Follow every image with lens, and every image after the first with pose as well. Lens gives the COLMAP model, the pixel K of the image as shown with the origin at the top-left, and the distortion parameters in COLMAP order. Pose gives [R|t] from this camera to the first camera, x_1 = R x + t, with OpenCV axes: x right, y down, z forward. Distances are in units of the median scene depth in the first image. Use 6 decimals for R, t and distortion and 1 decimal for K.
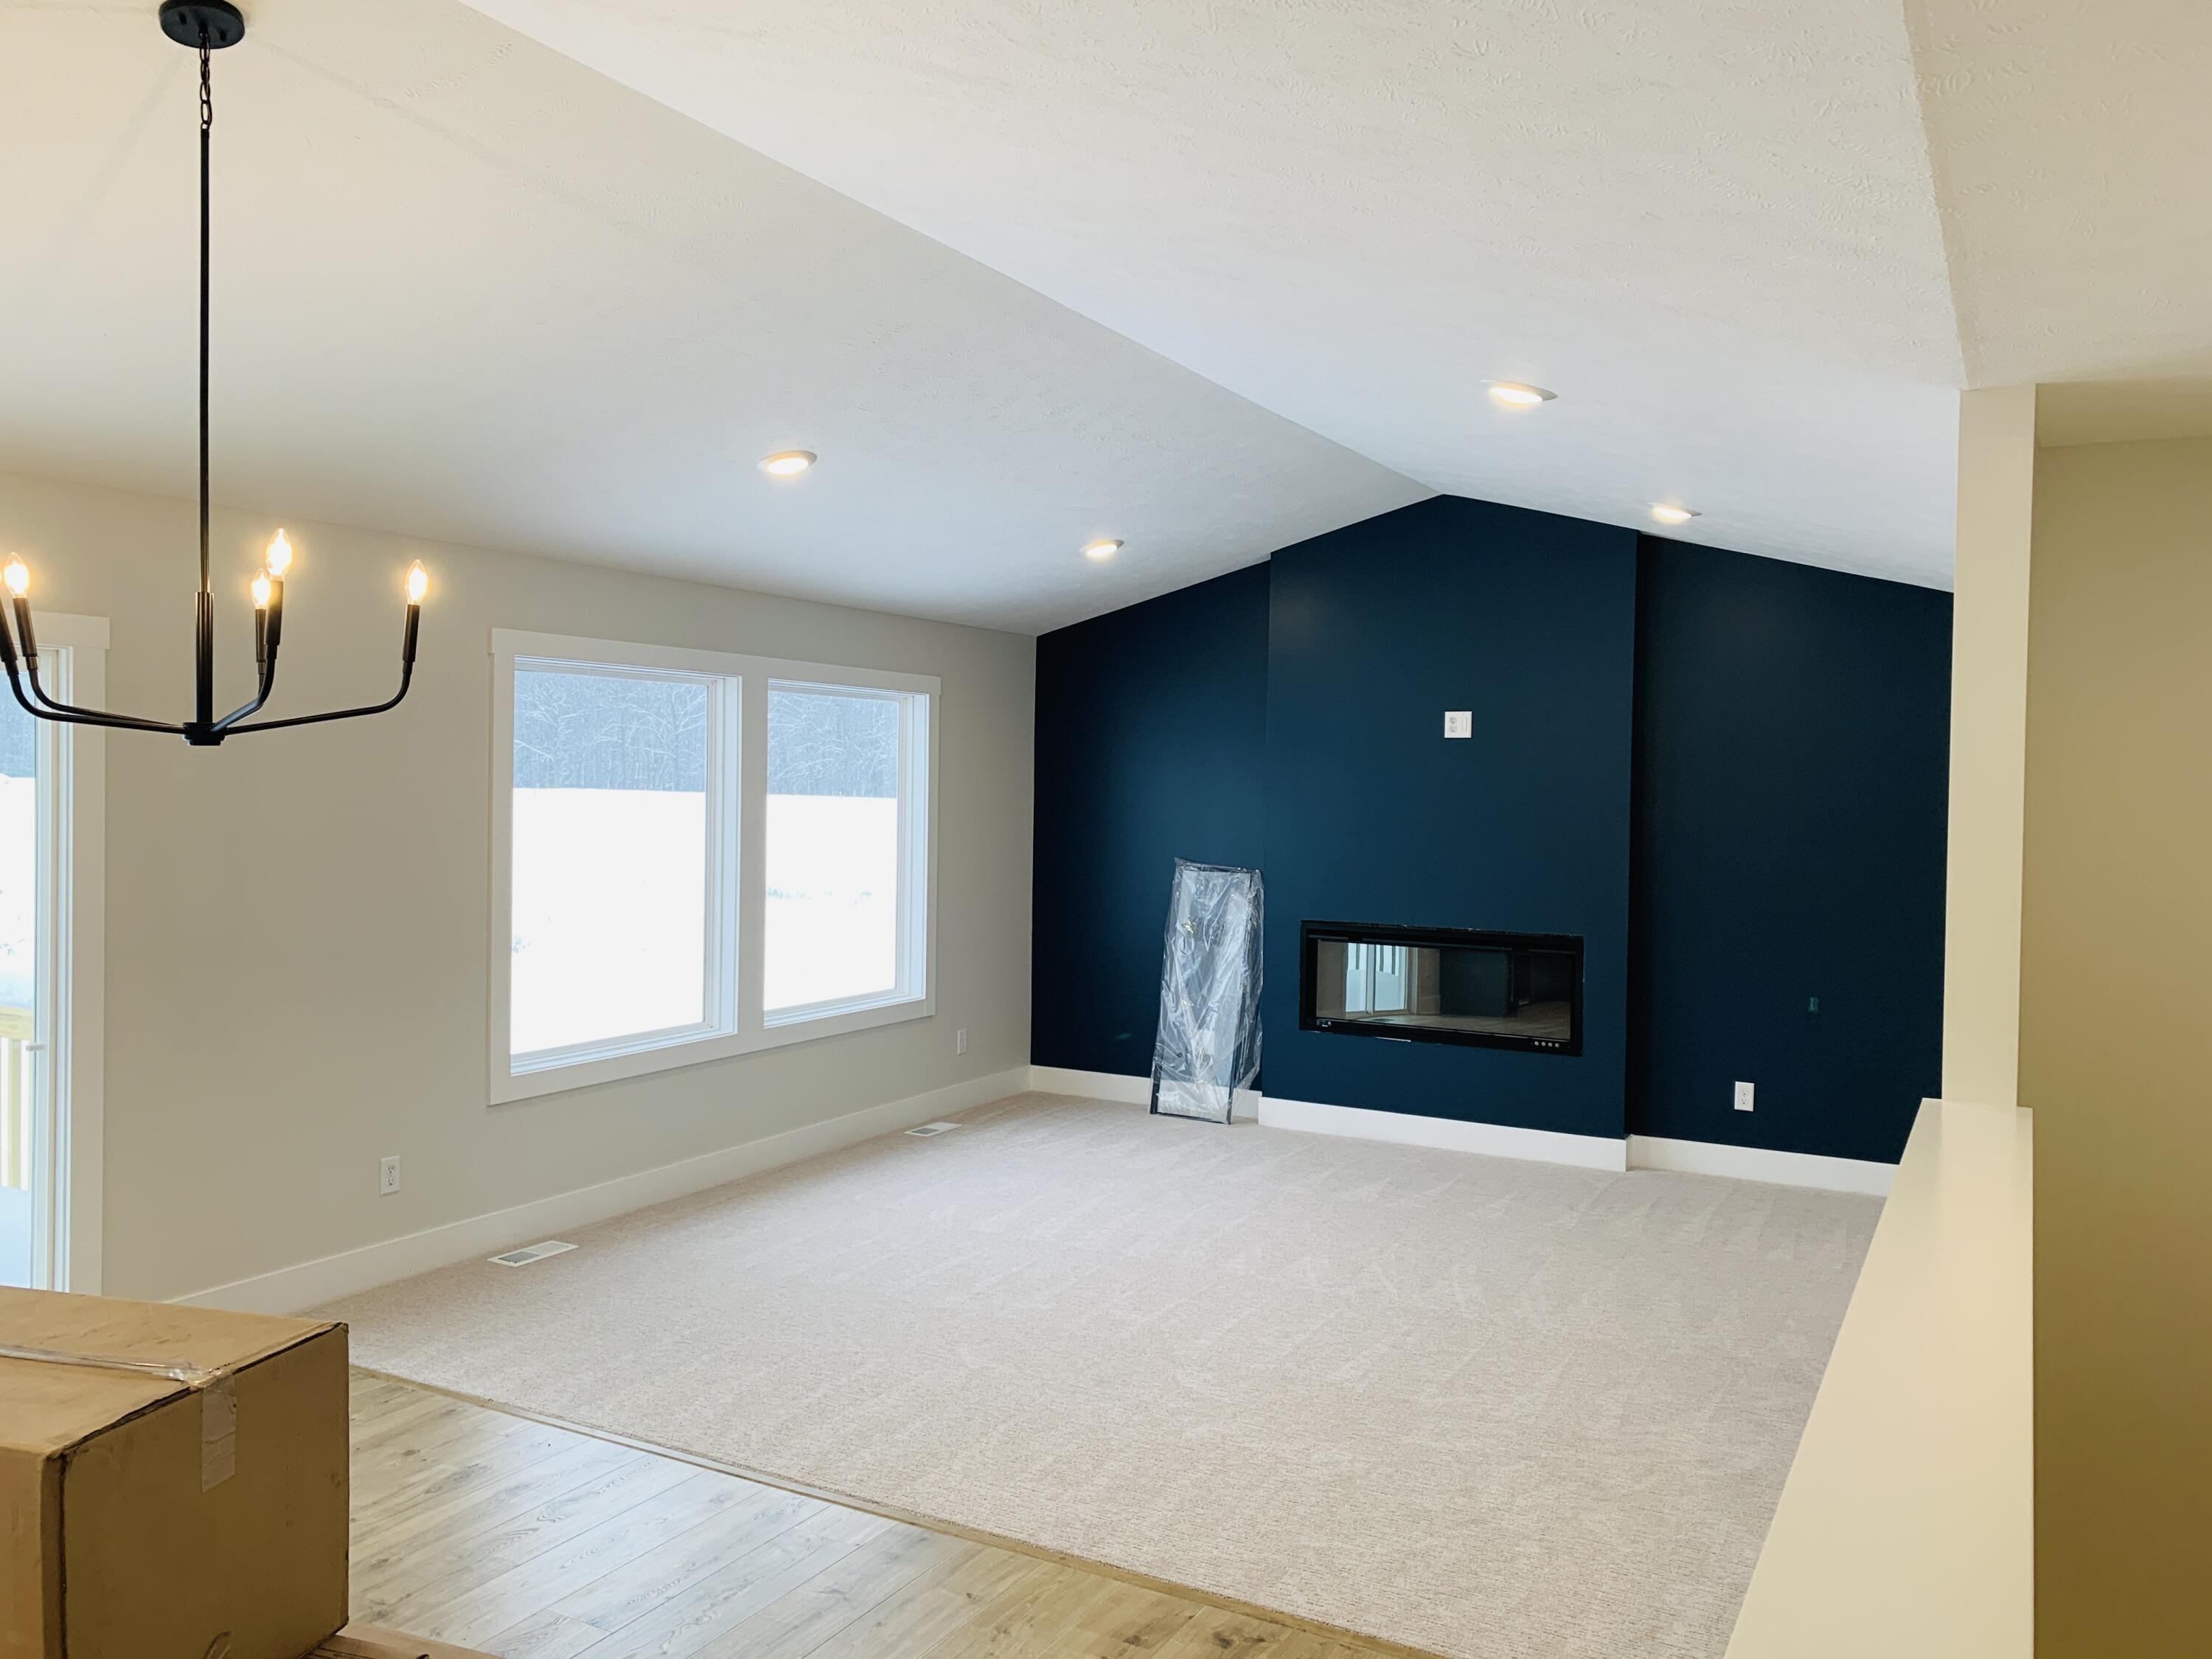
lens RADIAL K [[1649.4, 0, 1111.0], [0, 1649.4, 816.1], [0, 0, 1]] dist [0.050081, -0.051111]
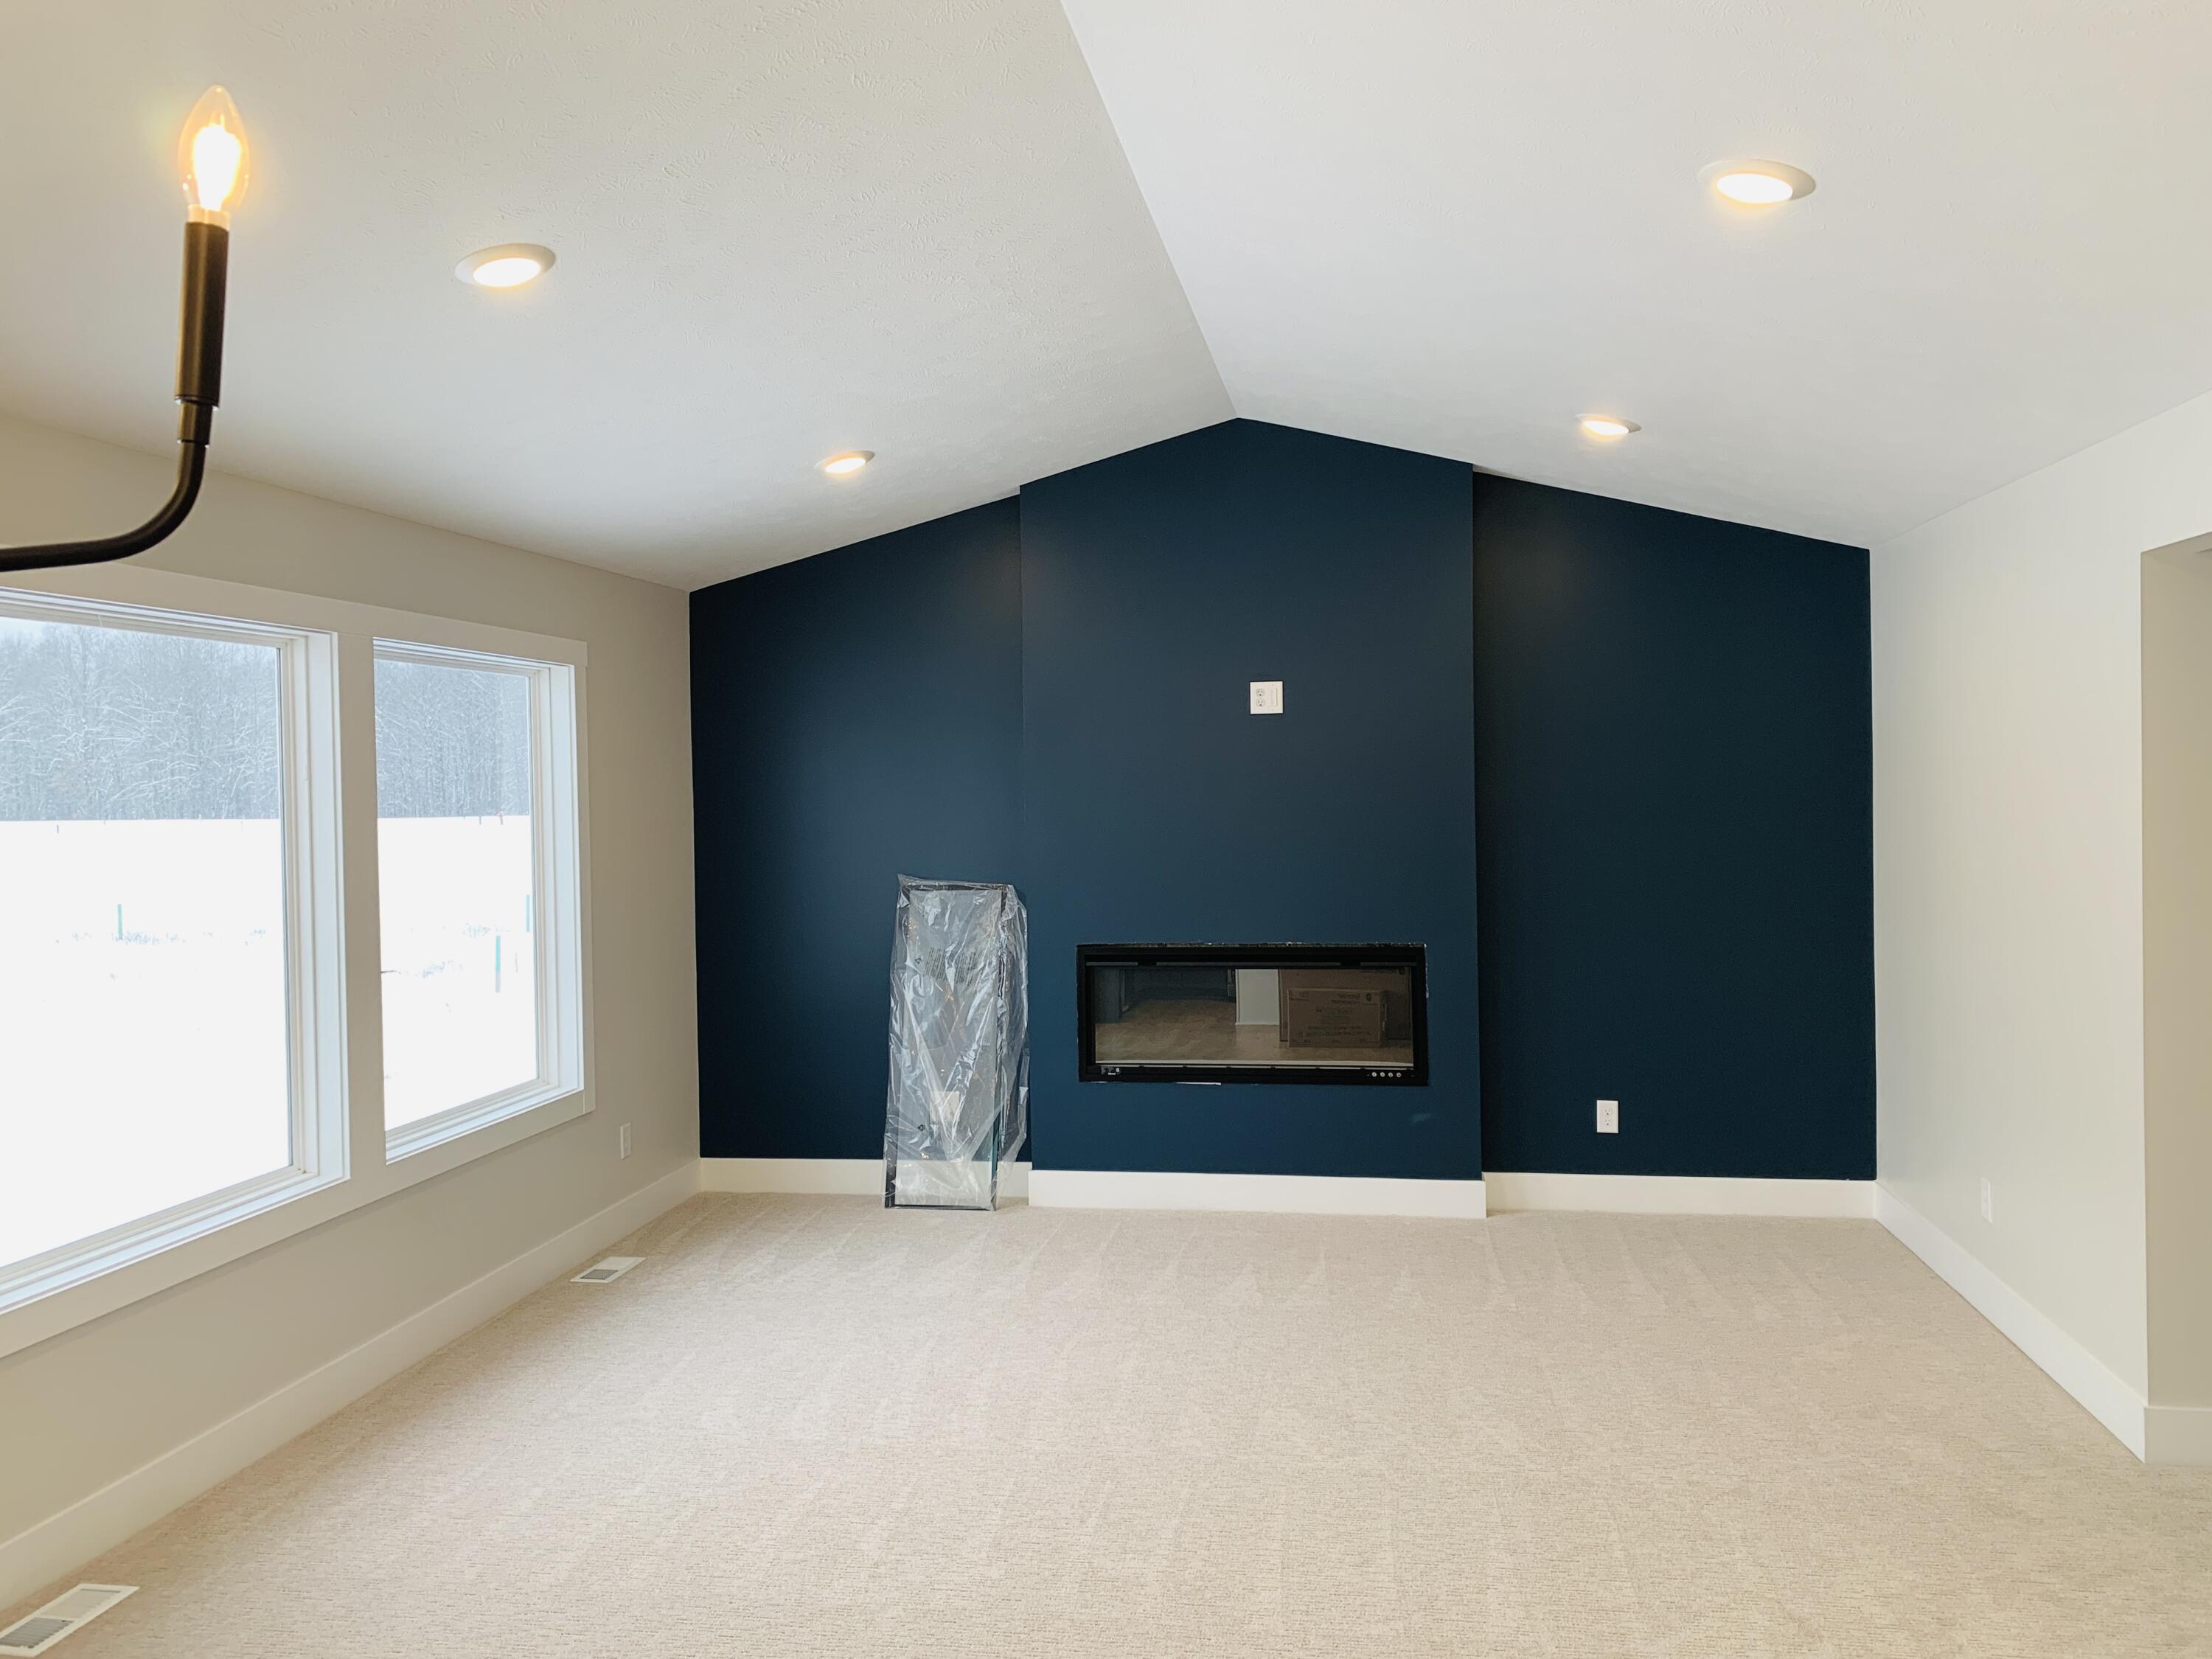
lens RADIAL K [[1649.4, 0, 1111.0], [0, 1649.4, 816.1], [0, 0, 1]] dist [0.050081, -0.051111]
pose [[0.940366, -0.037866, 0.338049, -0.138017], [0.038244, 0.999253, 0.005546, -0.003582], [-0.338006, 0.007713, 0.941112, 0.239881]]
